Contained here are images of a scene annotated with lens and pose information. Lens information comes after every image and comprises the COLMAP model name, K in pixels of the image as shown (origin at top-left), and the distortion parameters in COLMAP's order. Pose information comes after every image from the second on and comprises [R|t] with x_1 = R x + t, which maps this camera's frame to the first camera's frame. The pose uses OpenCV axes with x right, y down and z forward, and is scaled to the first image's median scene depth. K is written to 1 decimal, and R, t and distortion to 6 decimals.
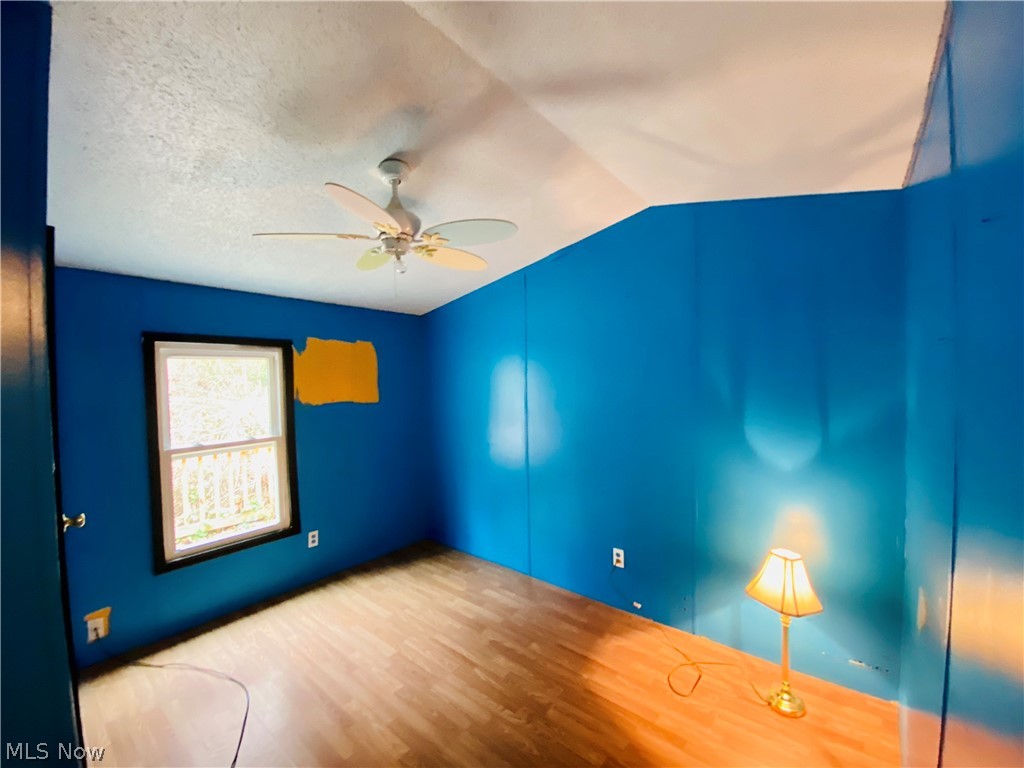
lens RADIAL K [[401.8, 0, 512.0], [0, 401.8, 384.0], [0, 0, 1]] dist [0.000009, -0.000060]
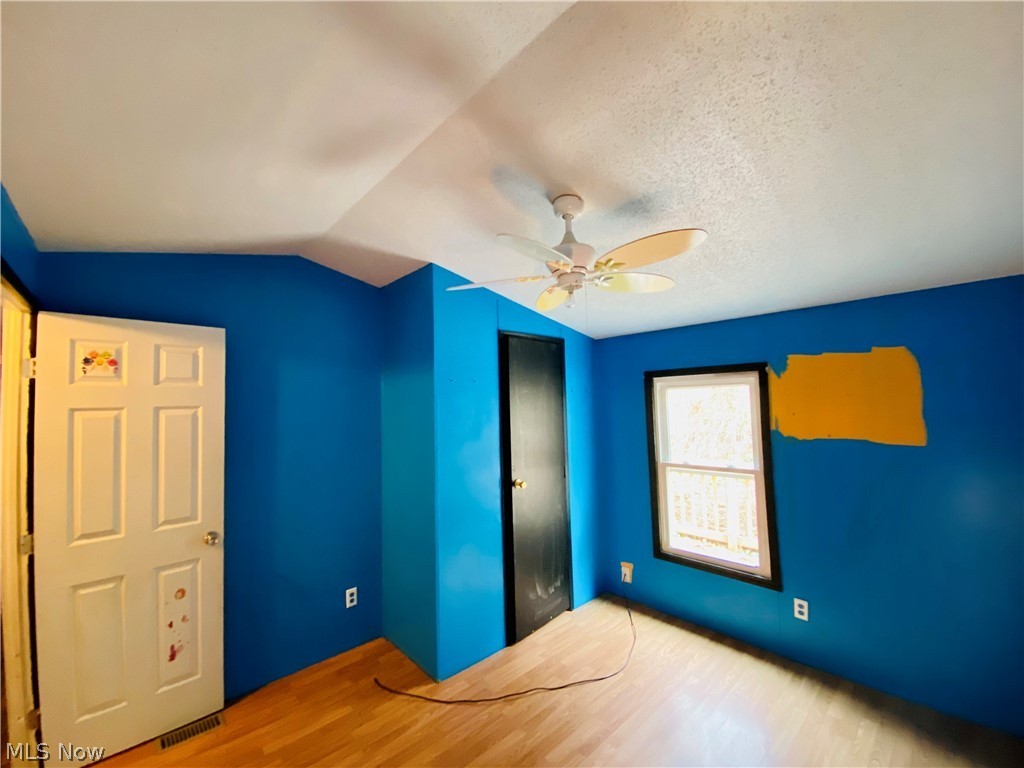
lens RADIAL K [[415.0, 0, 511.2], [0, 415.0, 379.8], [0, 0, 1]] dist [0.000739, -0.010512]
pose [[-0.127548, -0.039266, -0.991055, 0.415723], [0.008395, 0.999138, -0.040666, -0.038382], [0.991797, -0.013507, -0.127109, 0.569121]]
